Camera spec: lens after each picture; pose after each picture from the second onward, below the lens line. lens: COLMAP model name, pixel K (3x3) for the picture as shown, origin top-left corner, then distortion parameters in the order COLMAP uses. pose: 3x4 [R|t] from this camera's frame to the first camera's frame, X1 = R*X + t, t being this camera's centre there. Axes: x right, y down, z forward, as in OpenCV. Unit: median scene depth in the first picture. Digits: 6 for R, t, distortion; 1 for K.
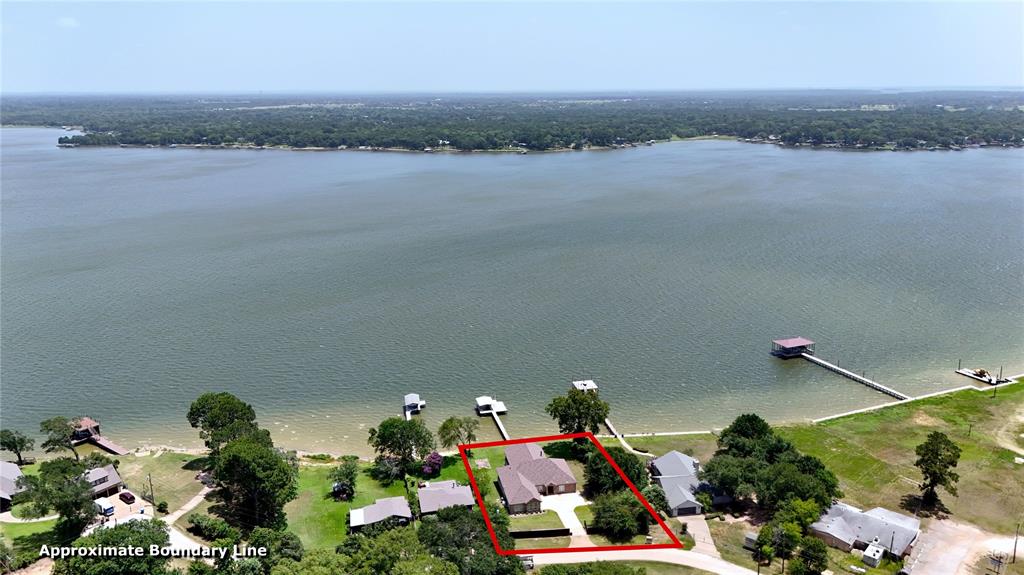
lens RADIAL K [[750.6, 0, 535.1], [0, 750.6, 286.8], [0, 0, 1]] dist [0.037099, -0.009209]
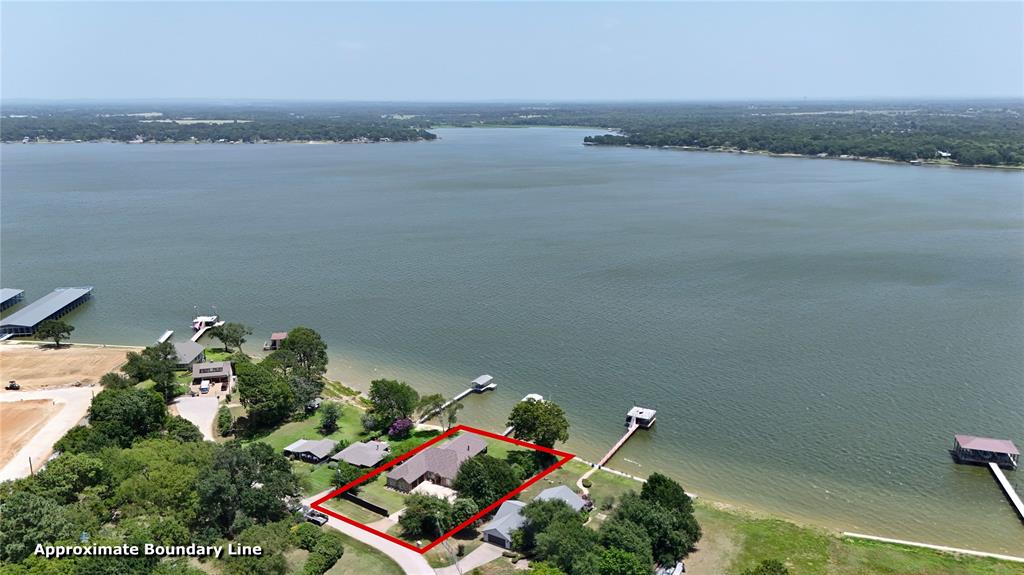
lens RADIAL K [[750.6, 0, 535.1], [0, 750.6, 286.8], [0, 0, 1]] dist [0.037099, -0.009209]
pose [[0.763144, 0.159547, -0.626223, 0.096145], [-0.164107, 0.985123, 0.050999, -0.008894], [0.625044, 0.063848, 0.777974, 0.033944]]
